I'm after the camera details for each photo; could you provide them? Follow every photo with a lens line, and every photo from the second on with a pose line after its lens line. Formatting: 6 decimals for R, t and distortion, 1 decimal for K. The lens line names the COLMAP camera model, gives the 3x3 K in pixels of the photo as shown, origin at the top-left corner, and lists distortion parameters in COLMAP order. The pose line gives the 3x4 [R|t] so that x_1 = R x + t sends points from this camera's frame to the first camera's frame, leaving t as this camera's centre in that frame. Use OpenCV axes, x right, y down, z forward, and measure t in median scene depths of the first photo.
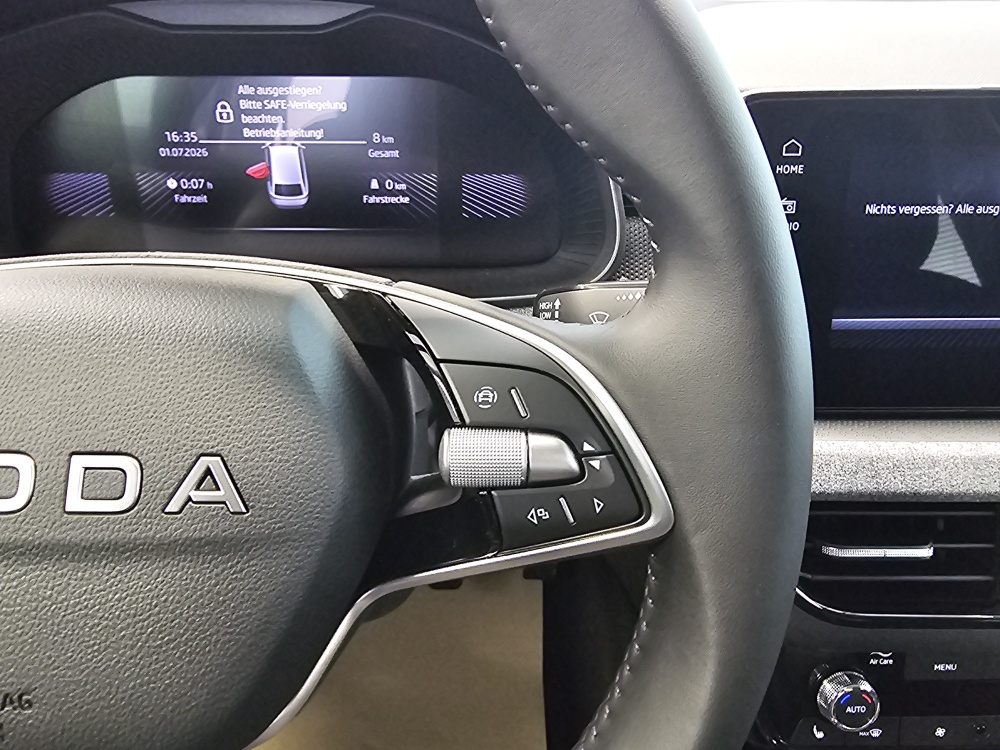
lens RADIAL K [[693.4, 0, 496.9], [0, 693.4, 375.5], [0, 0, 1]] dist [0.000920, -0.000913]
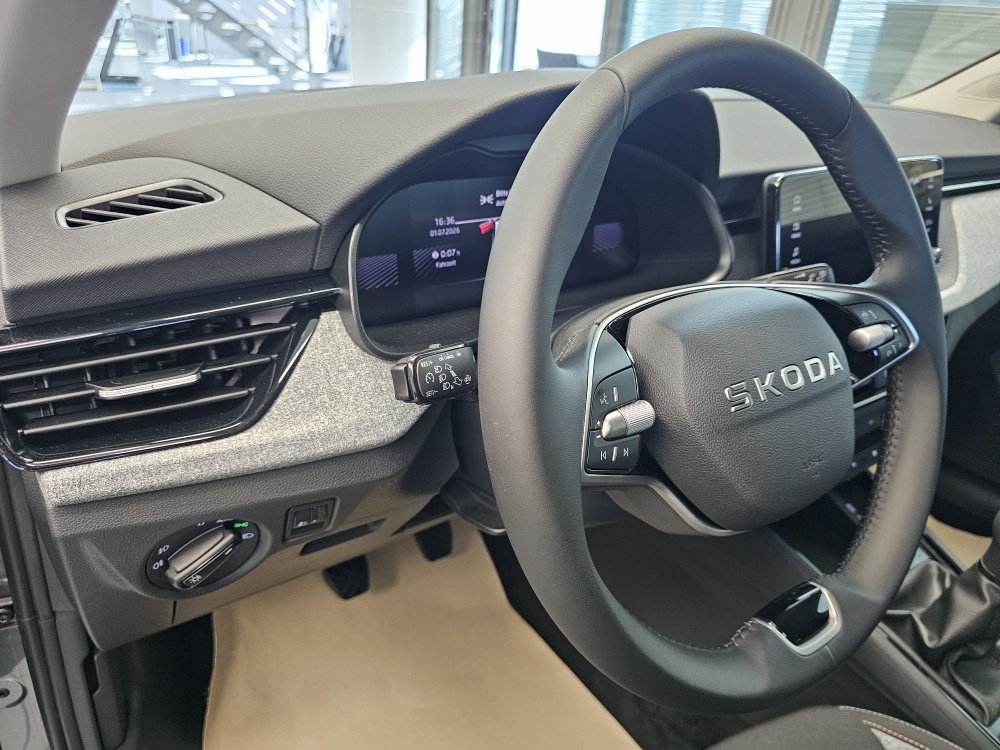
lens RADIAL K [[692.3, 0, 504.2], [0, 692.3, 378.9], [0, 0, 1]] dist [0.019128, -0.003758]
pose [[0.823044, -0.222457, 0.522601, -1.156506], [0.226543, 0.972325, 0.057110, -0.086835], [-0.520843, 0.071388, 0.850663, -0.230729]]
